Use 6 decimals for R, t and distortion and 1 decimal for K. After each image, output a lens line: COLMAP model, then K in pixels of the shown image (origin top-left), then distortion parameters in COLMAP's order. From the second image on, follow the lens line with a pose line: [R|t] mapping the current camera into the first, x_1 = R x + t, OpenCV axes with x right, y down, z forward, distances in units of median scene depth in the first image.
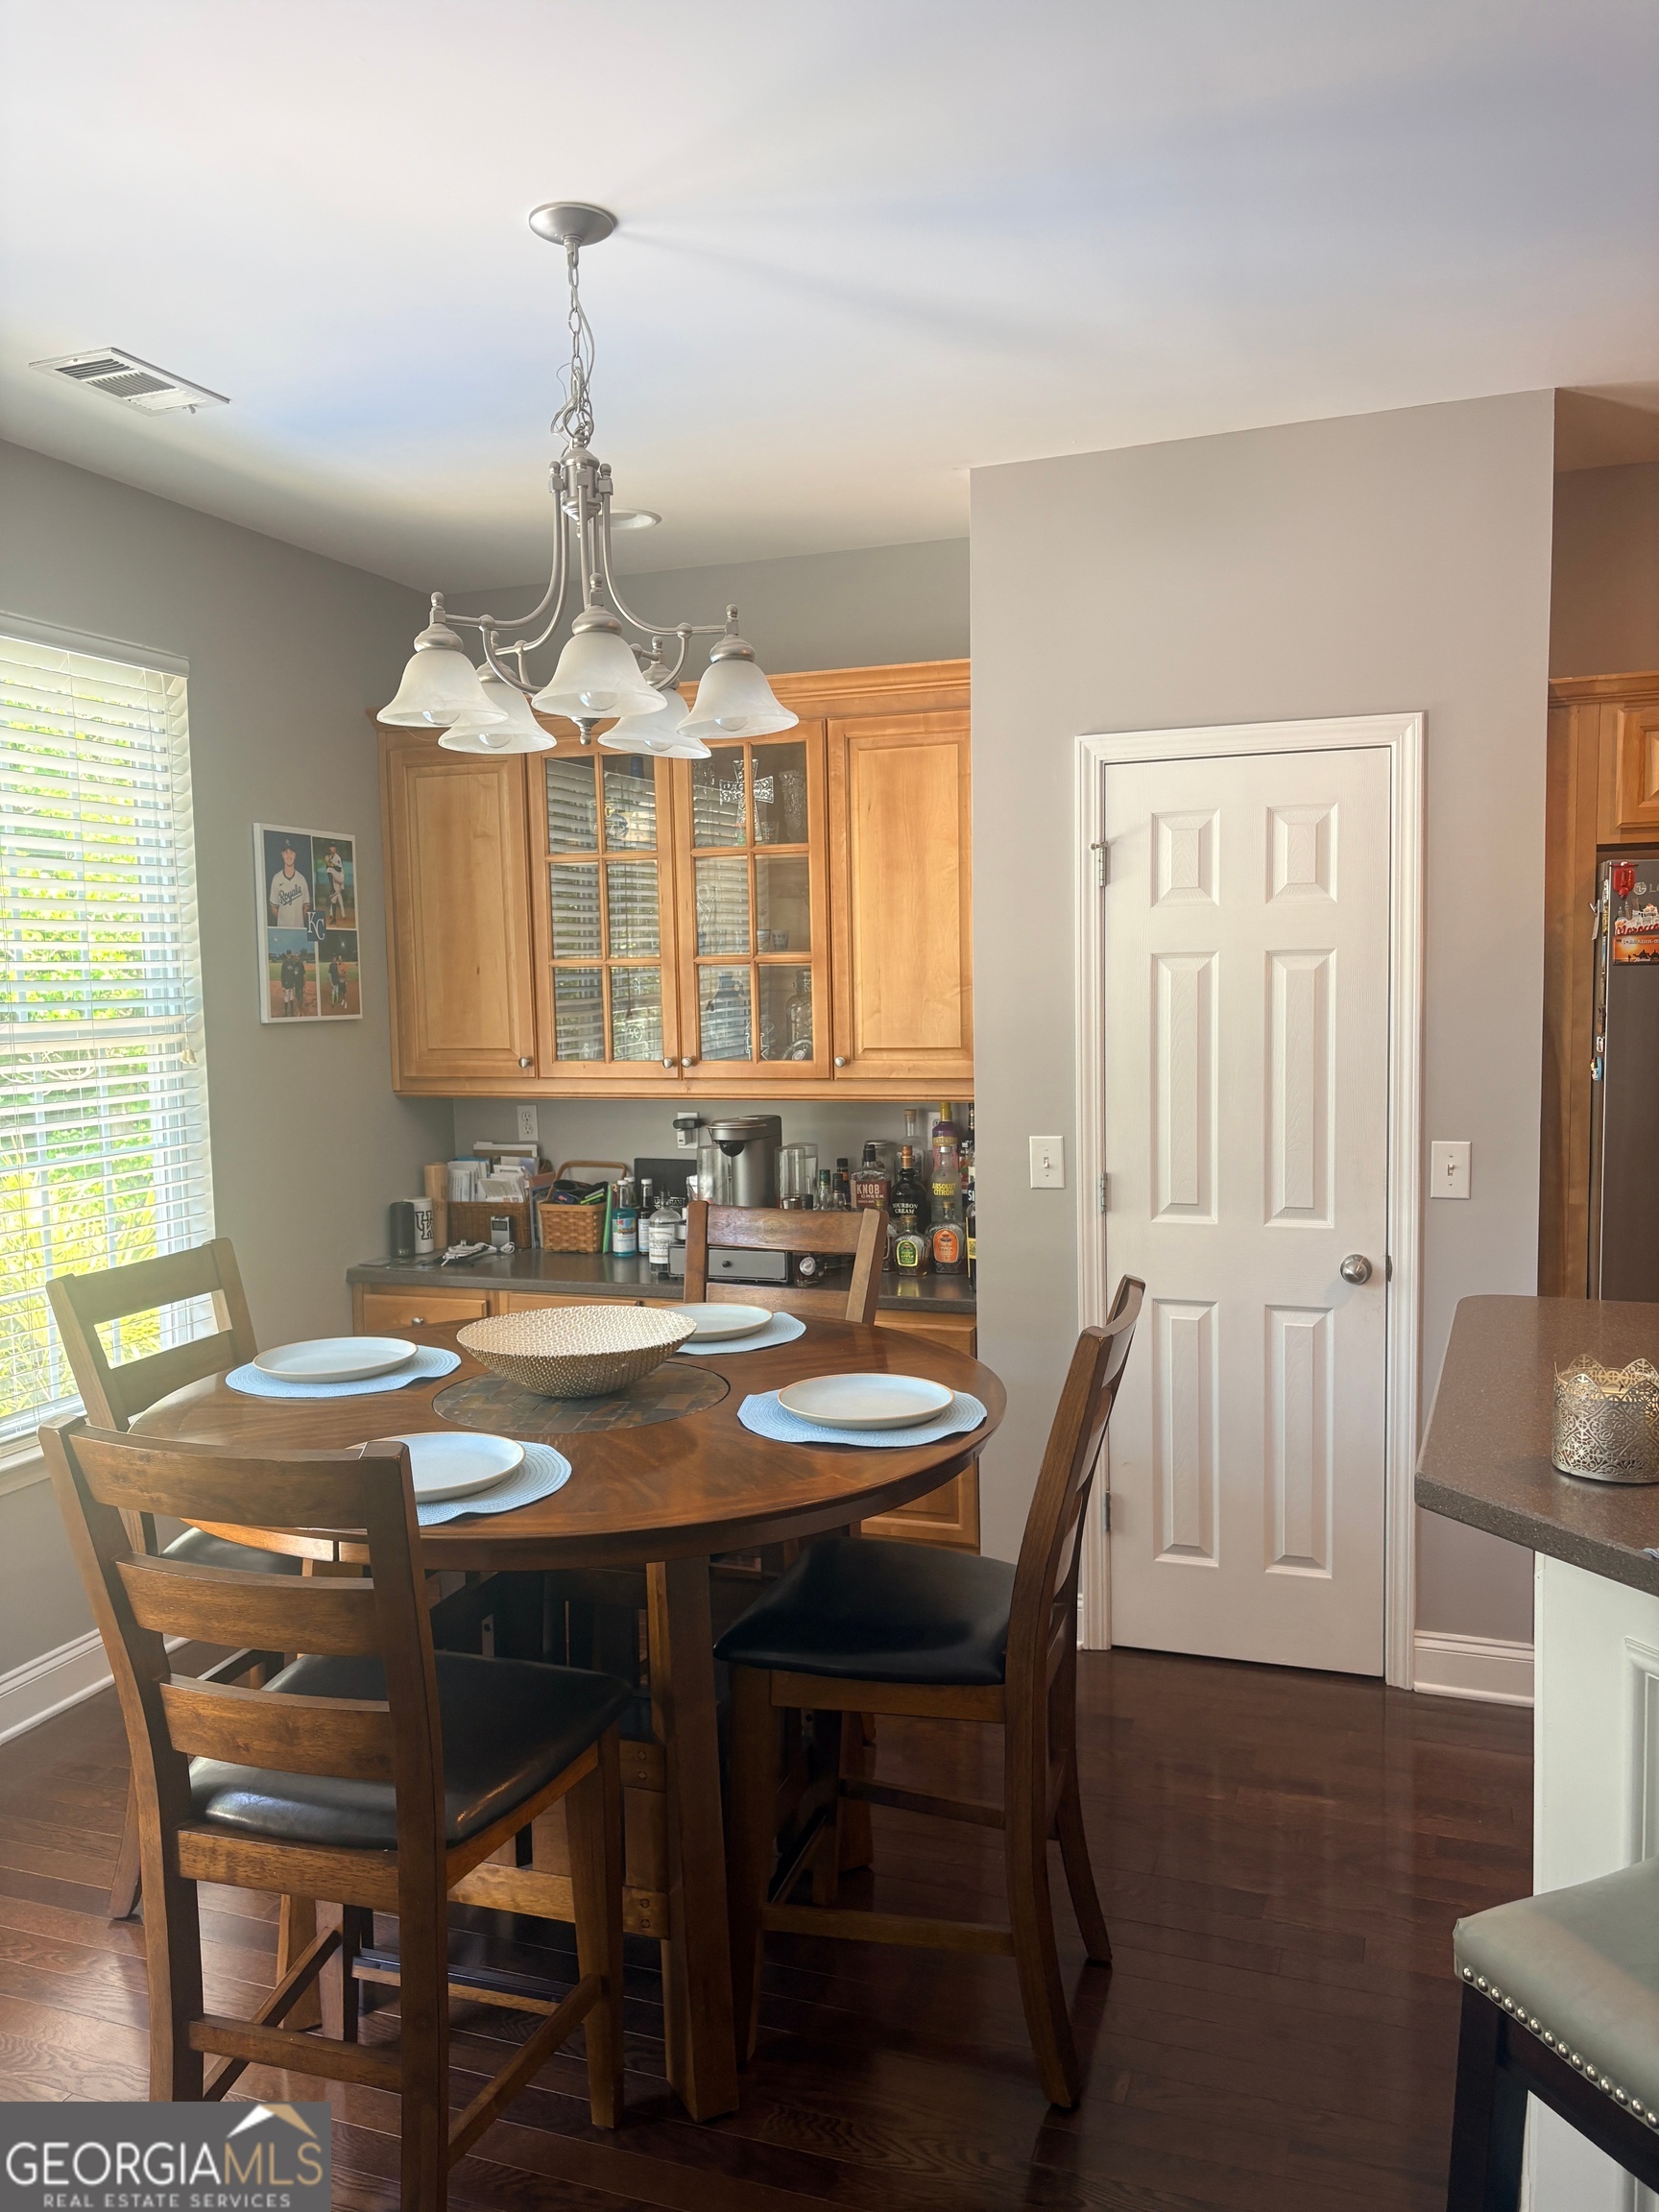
lens RADIAL K [[1668.6, 0, 829.5], [0, 1668.6, 1106.0], [0, 0, 1]] dist [0.060141, -0.061680]
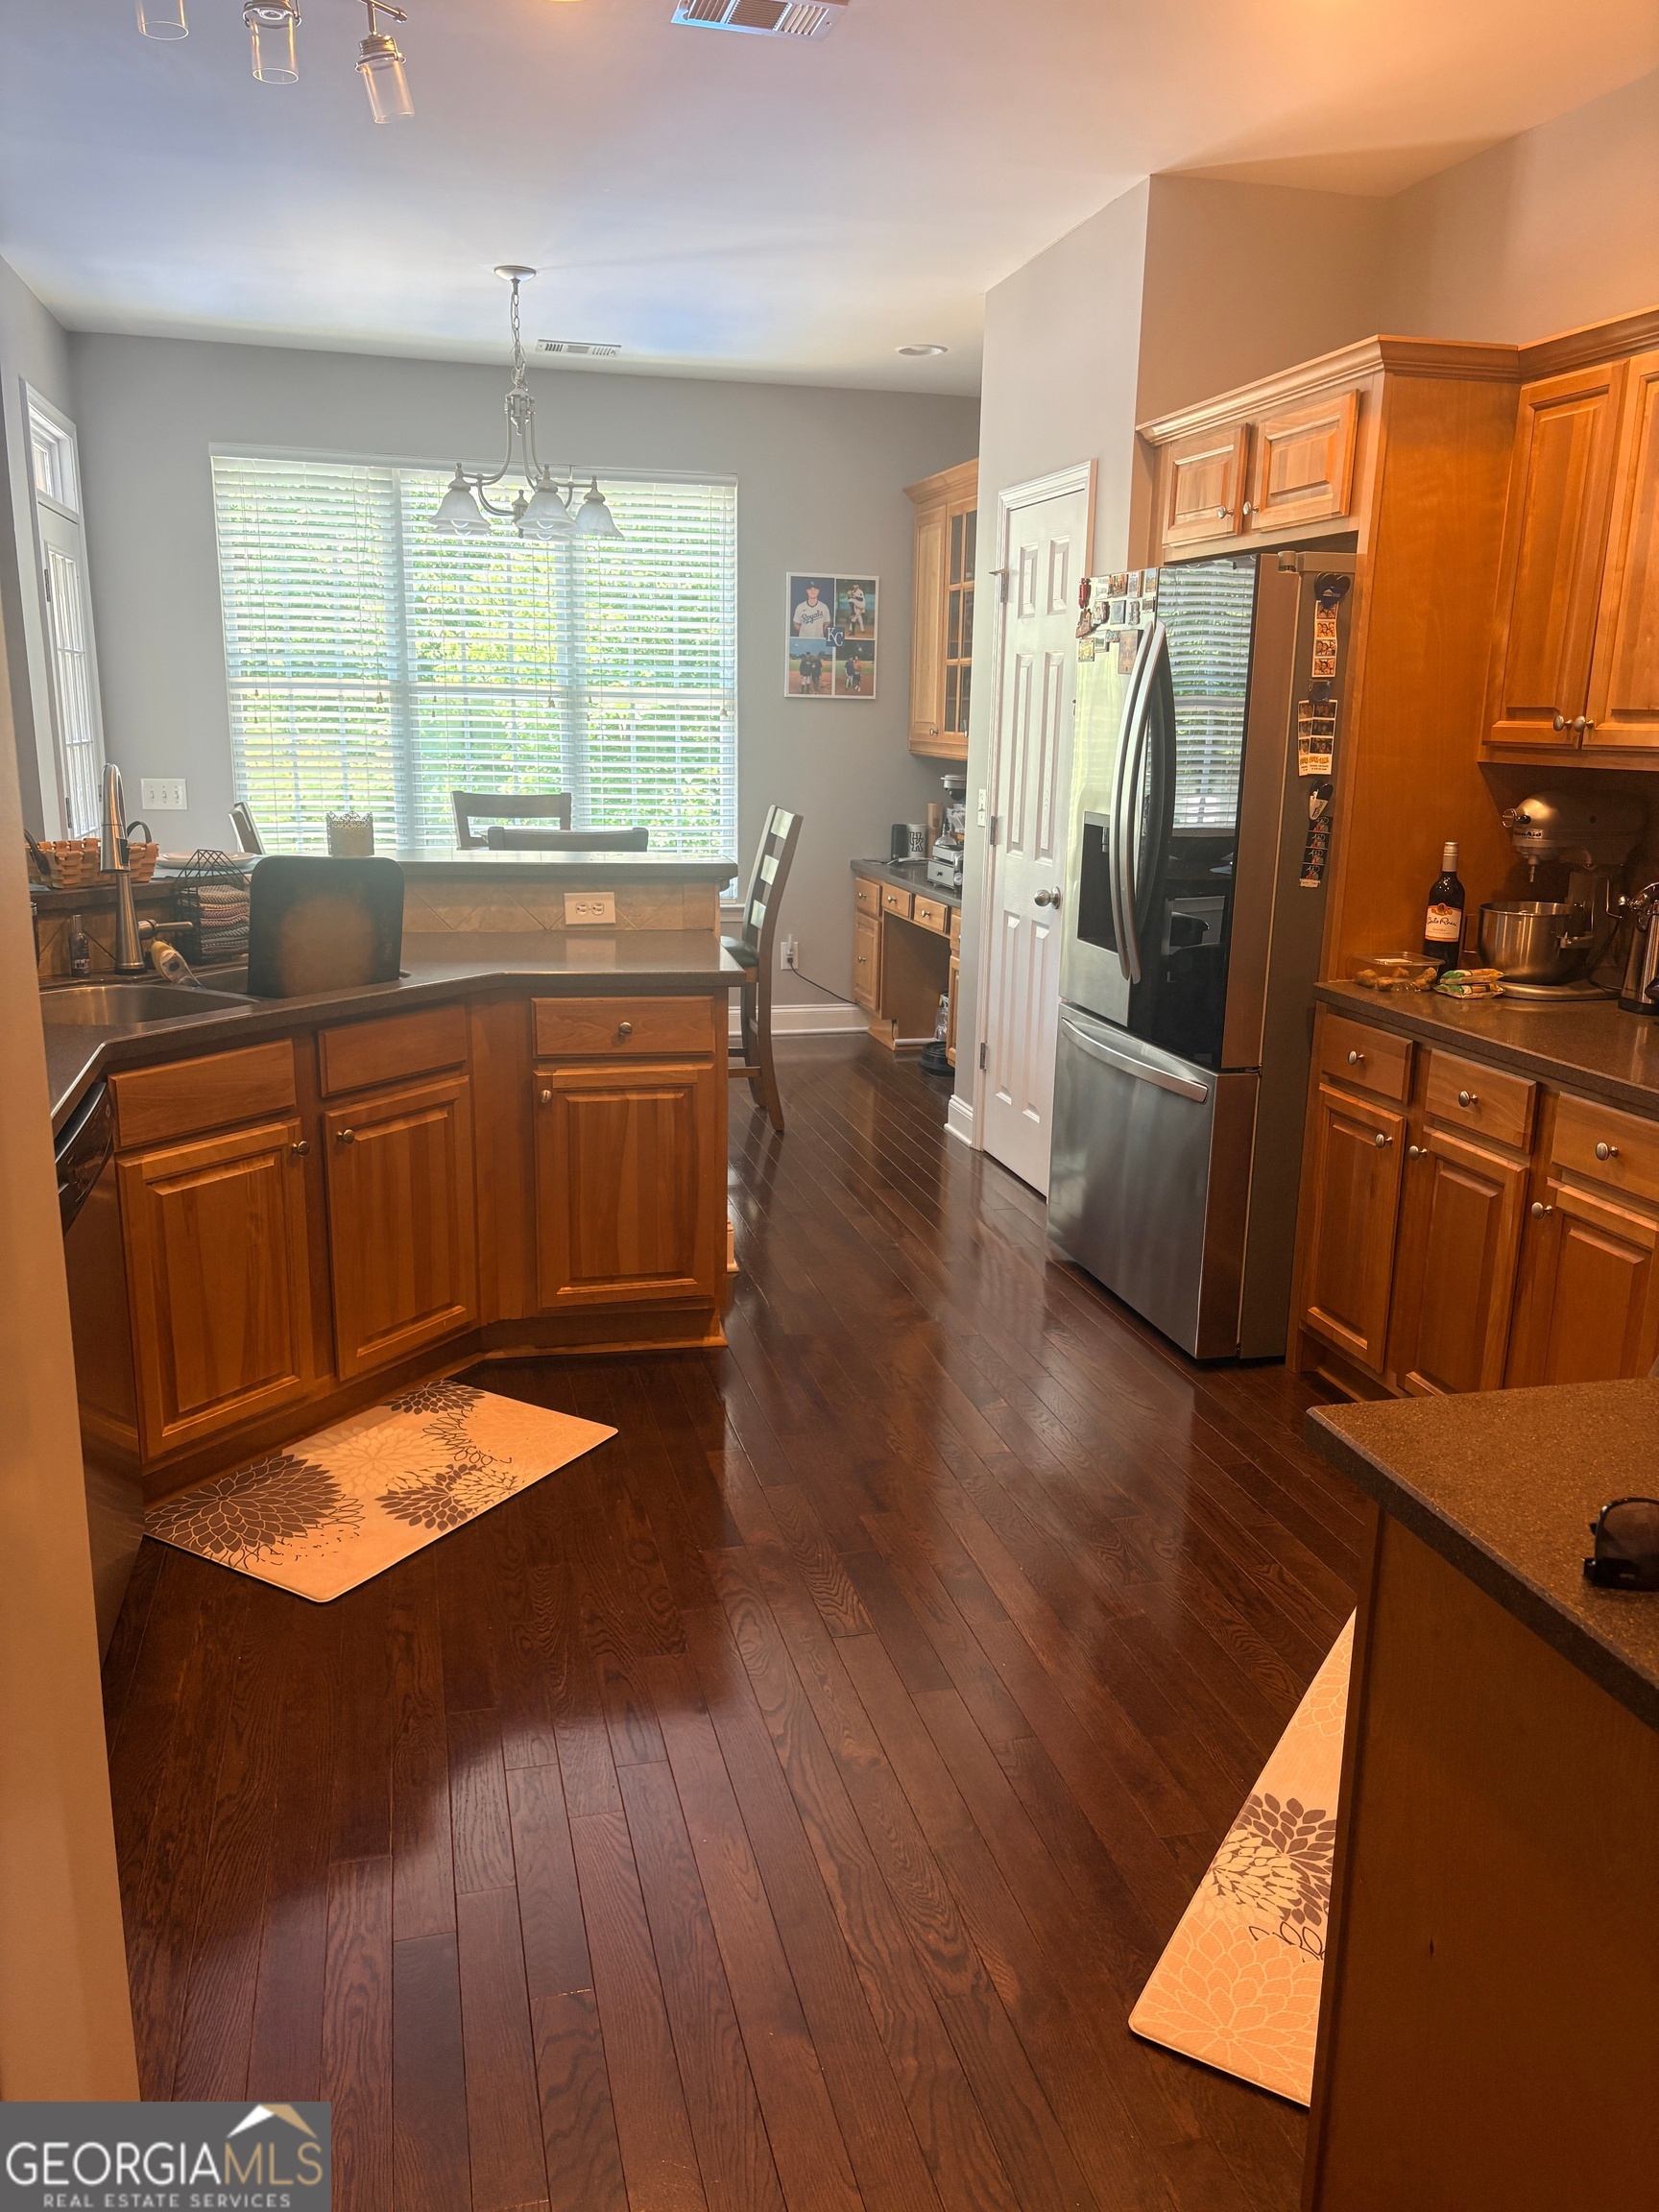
lens RADIAL K [[1668.6, 0, 829.5], [0, 1668.6, 1106.0], [0, 0, 1]] dist [0.060141, -0.061680]
pose [[0.569749, 0.220579, -0.791663, 1.074395], [-0.094989, 0.974526, 0.203167, 0.004676], [0.816310, -0.040555, 0.576188, 0.057025]]
